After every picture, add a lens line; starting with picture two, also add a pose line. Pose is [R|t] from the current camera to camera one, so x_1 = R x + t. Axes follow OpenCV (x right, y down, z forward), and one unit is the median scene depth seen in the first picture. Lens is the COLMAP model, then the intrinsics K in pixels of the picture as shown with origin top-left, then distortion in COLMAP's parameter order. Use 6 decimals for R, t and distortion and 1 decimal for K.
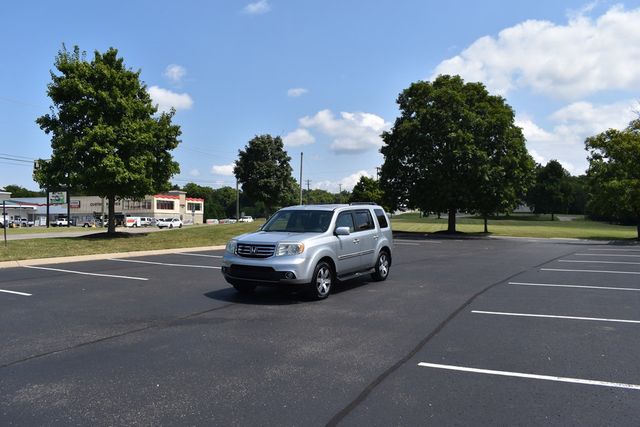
lens RADIAL K [[498.8, 0, 320.0], [0, 498.8, 213.5], [0, 0, 1]] dist [-0.092920, 0.003773]
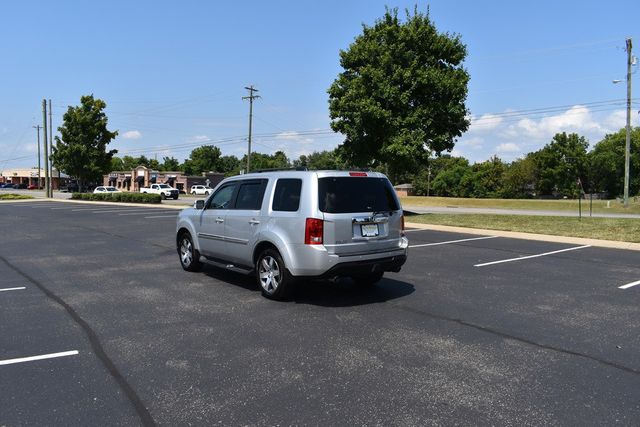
lens RADIAL K [[498.8, 0, 320.0], [0, 498.8, 213.5], [0, 0, 1]] dist [-0.092920, 0.003773]
pose [[-0.359922, 0.054068, -0.931415, 0.360292], [-0.009993, 0.998039, 0.061797, -0.002346], [0.932929, 0.031550, -0.358675, 0.698458]]
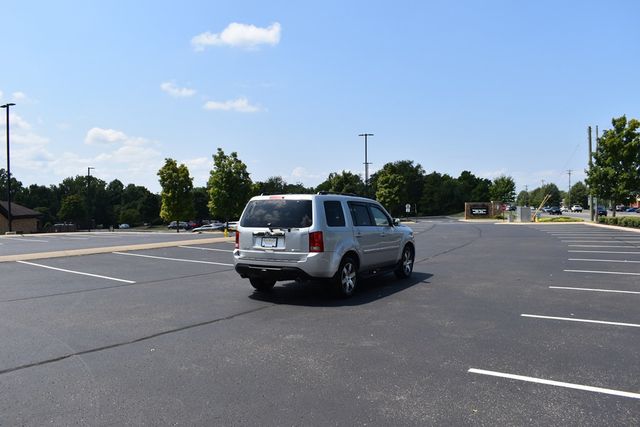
lens RADIAL K [[498.8, 0, 320.0], [0, 498.8, 213.5], [0, 0, 1]] dist [-0.092920, 0.003773]
pose [[-0.999864, 0.005514, 0.015564, 0.005668], [0.005731, 0.999887, 0.013929, -0.000444], [-0.015486, 0.014016, -0.999782, 1.009061]]
